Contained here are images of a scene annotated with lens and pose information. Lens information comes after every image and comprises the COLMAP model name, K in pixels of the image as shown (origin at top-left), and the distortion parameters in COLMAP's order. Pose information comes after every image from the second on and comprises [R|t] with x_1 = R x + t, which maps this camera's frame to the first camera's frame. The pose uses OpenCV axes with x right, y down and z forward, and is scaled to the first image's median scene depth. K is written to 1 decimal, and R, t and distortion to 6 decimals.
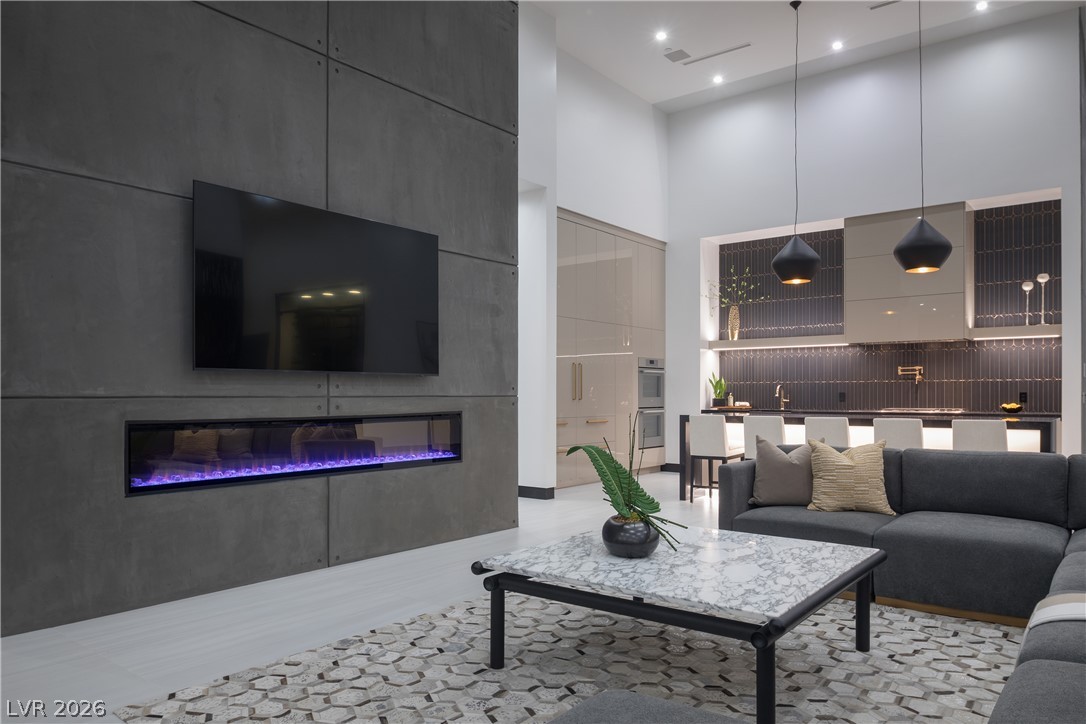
lens RADIAL K [[740.1, 0, 544.1], [0, 740.1, 395.7], [0, 0, 1]] dist [-0.001569, -0.000818]
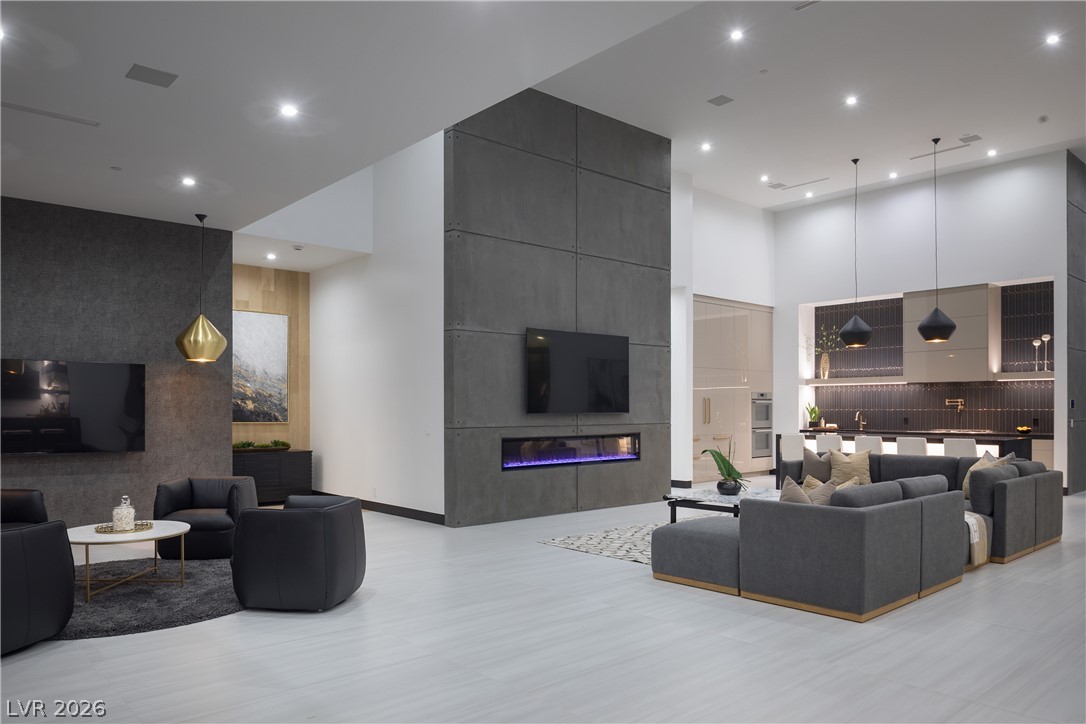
lens RADIAL K [[747.2, 0, 540.0], [0, 747.2, 411.7], [0, 0, 1]] dist [-0.001872, -0.001937]
pose [[0.984484, -0.001467, -0.175466, -0.027771], [0.001842, 0.999996, 0.001978, -0.027532], [0.175462, -0.002271, 0.984484, -0.679680]]
